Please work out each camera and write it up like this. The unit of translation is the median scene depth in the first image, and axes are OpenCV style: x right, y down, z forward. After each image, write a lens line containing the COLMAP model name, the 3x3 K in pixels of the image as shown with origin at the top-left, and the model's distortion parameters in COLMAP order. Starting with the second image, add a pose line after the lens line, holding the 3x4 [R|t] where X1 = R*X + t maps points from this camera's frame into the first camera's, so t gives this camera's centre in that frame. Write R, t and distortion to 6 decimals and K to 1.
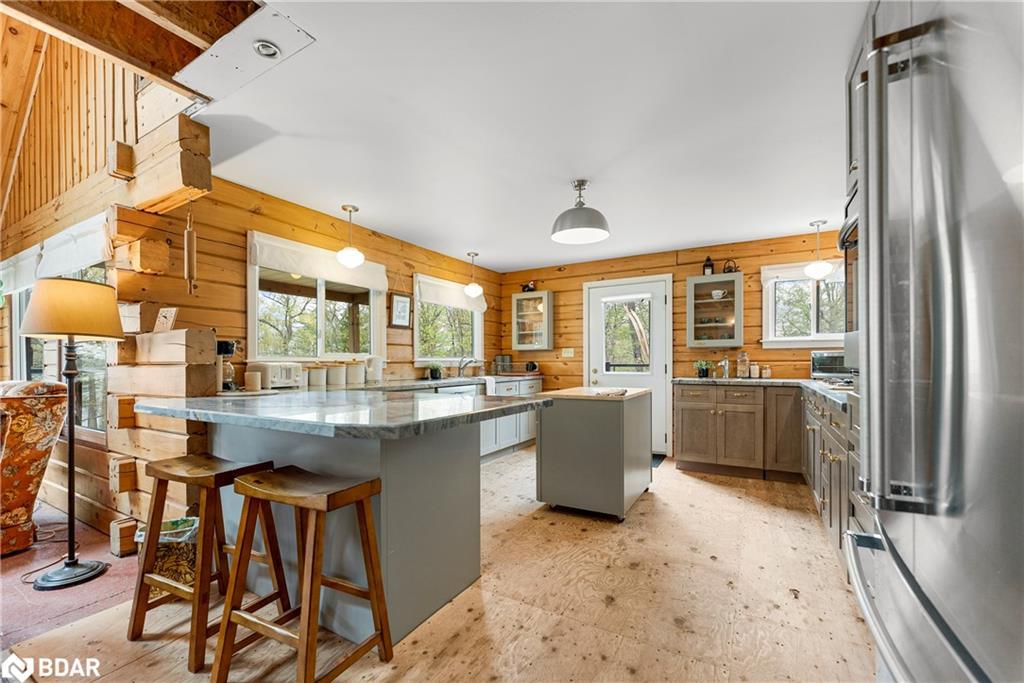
lens RADIAL K [[419.2, 0, 498.4], [0, 419.2, 365.2], [0, 0, 1]] dist [0.003604, -0.000337]
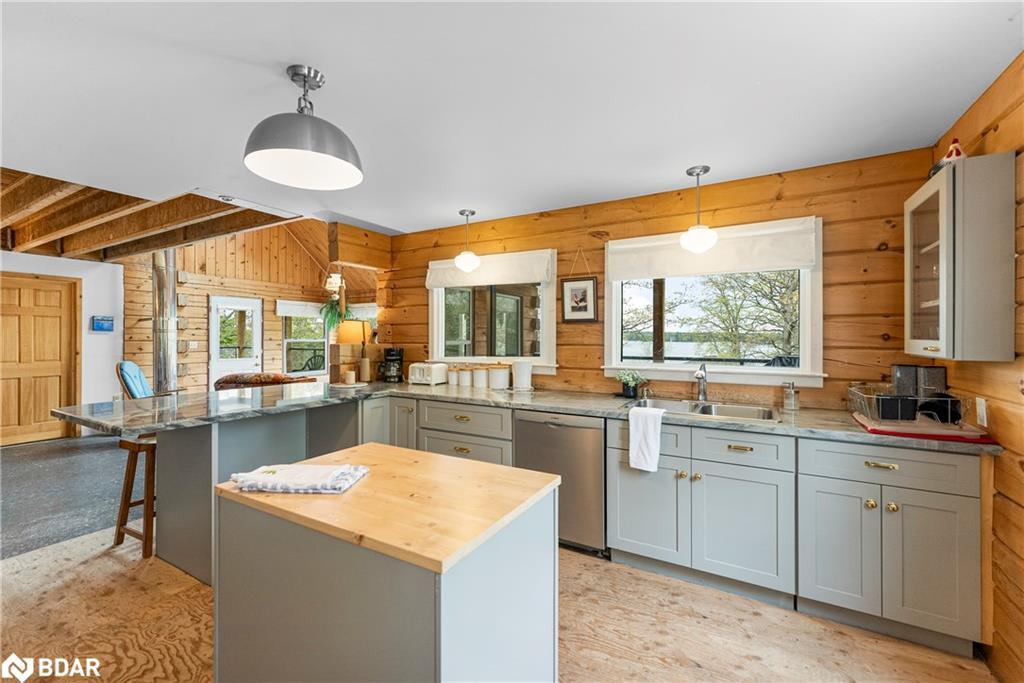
lens RADIAL K [[419.2, 0, 514.8], [0, 419.2, 335.3], [0, 0, 1]] dist [0.003604, -0.000337]
pose [[0.029890, 0.002312, -0.999551, 0.561308], [-0.009697, 0.999951, 0.002023, -0.072576], [0.999506, 0.009632, 0.029911, 0.939950]]
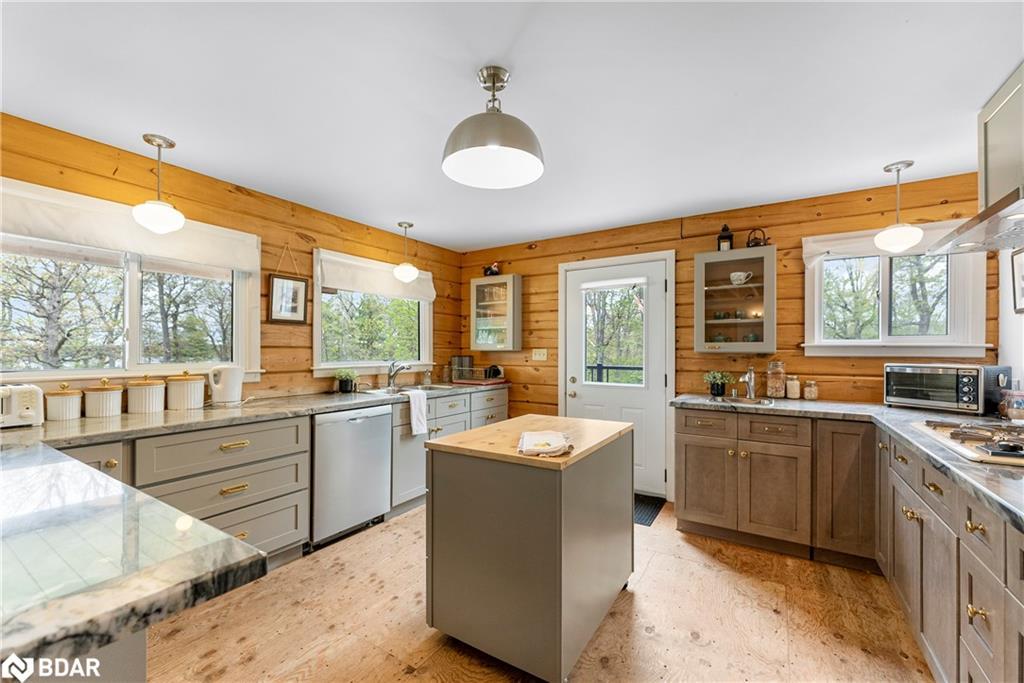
lens RADIAL K [[419.2, 0, 502.5], [0, 419.2, 348.3], [0, 0, 1]] dist [0.003604, -0.000337]
pose [[0.999566, 0.006610, -0.028693, 0.166258], [-0.006996, 0.999886, -0.013391, -0.043380], [0.028601, 0.013586, 0.999499, 0.322909]]
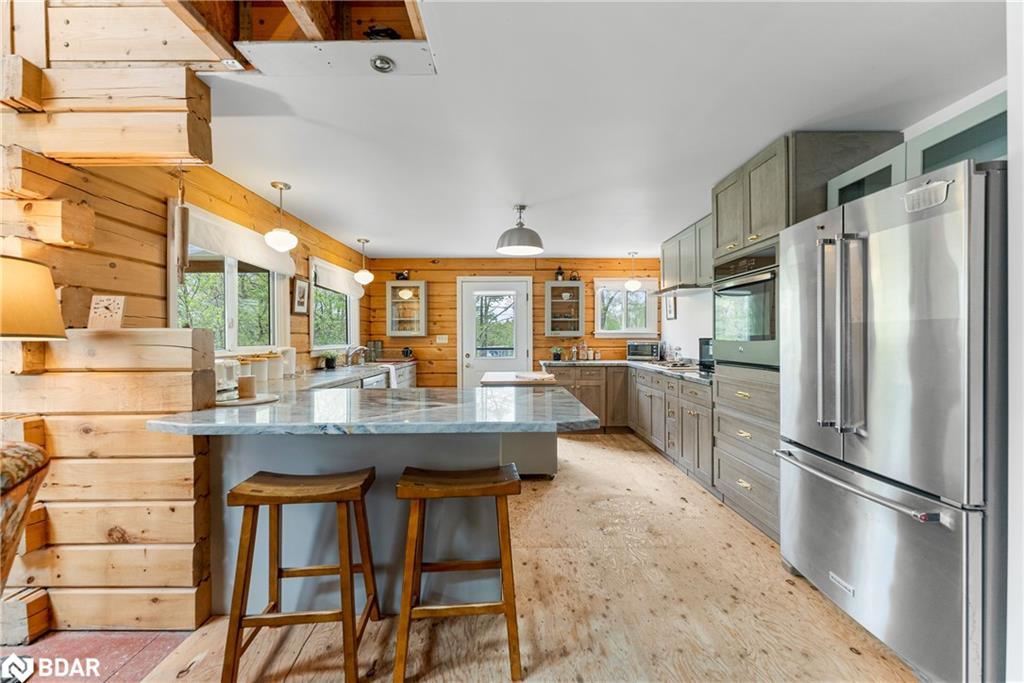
lens RADIAL K [[419.2, 0, 501.2], [0, 419.2, 339.5], [0, 0, 1]] dist [0.003604, -0.000337]
pose [[0.858670, -0.000702, 0.512528, -0.356565], [0.004167, 0.999976, -0.005612, -0.031309], [-0.512512, 0.006955, 0.858652, -0.011424]]
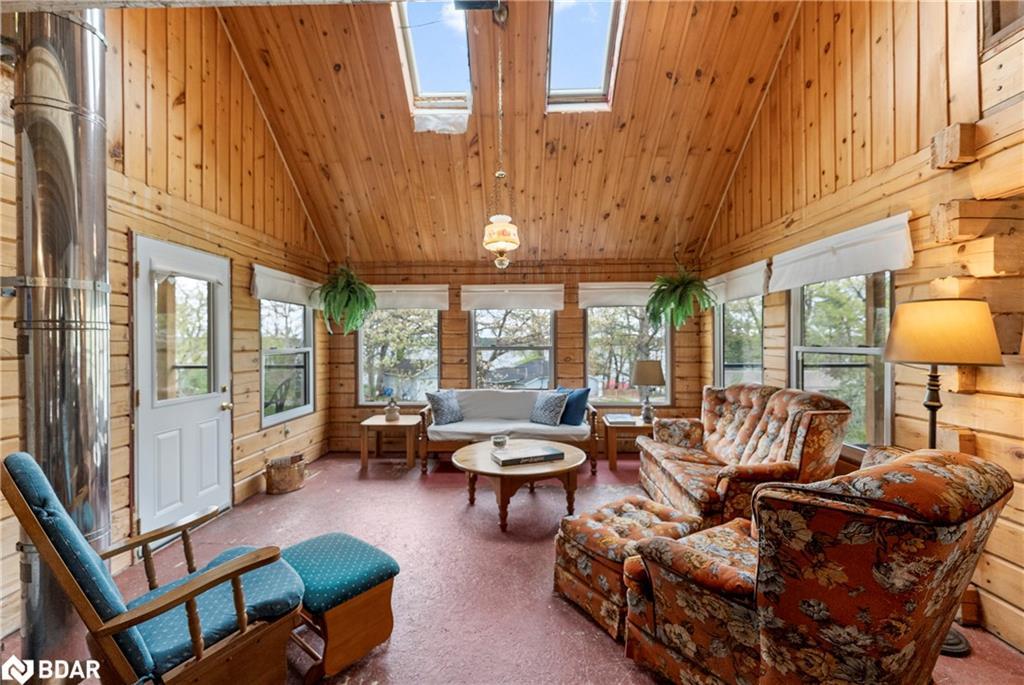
lens RADIAL K [[419.2, 0, 516.7], [0, 419.2, 340.8], [0, 0, 1]] dist [0.003604, -0.000337]
pose [[0.499480, 0.002196, -0.866322, -0.383605], [-0.006288, 0.999980, -0.001091, -0.059681], [0.866302, 0.005993, 0.499484, -0.105753]]
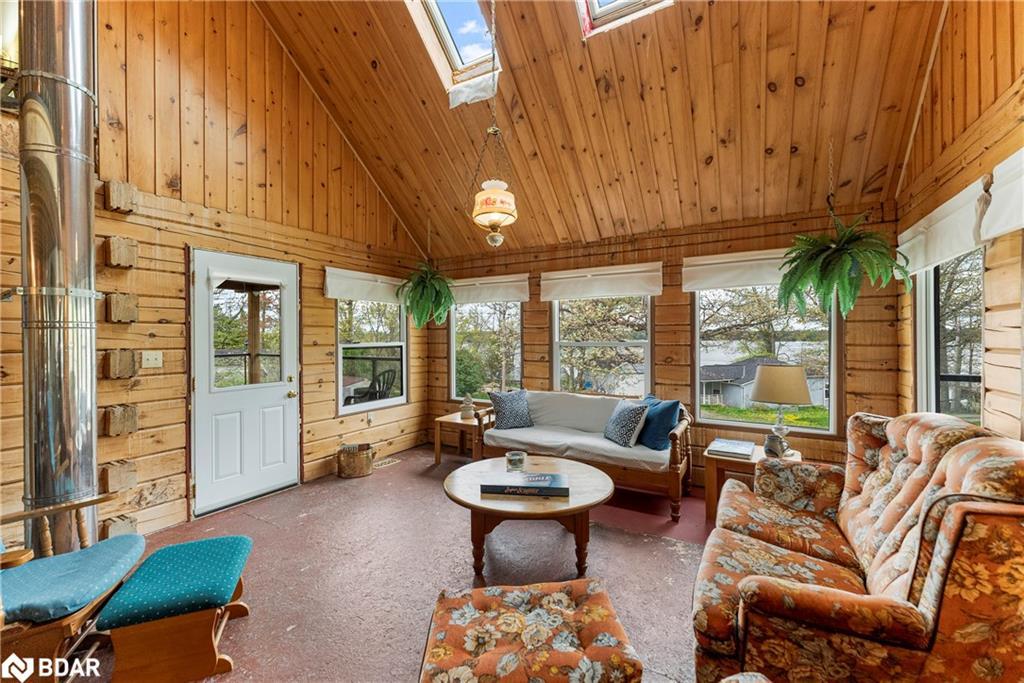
lens RADIAL K [[419.2, 0, 513.1], [0, 419.2, 335.4], [0, 0, 1]] dist [0.003604, -0.000337]
pose [[0.016601, 0.003465, -0.999856, -0.445668], [-0.004127, 0.999986, 0.003396, -0.064173], [0.999854, 0.004070, 0.016615, 0.300418]]
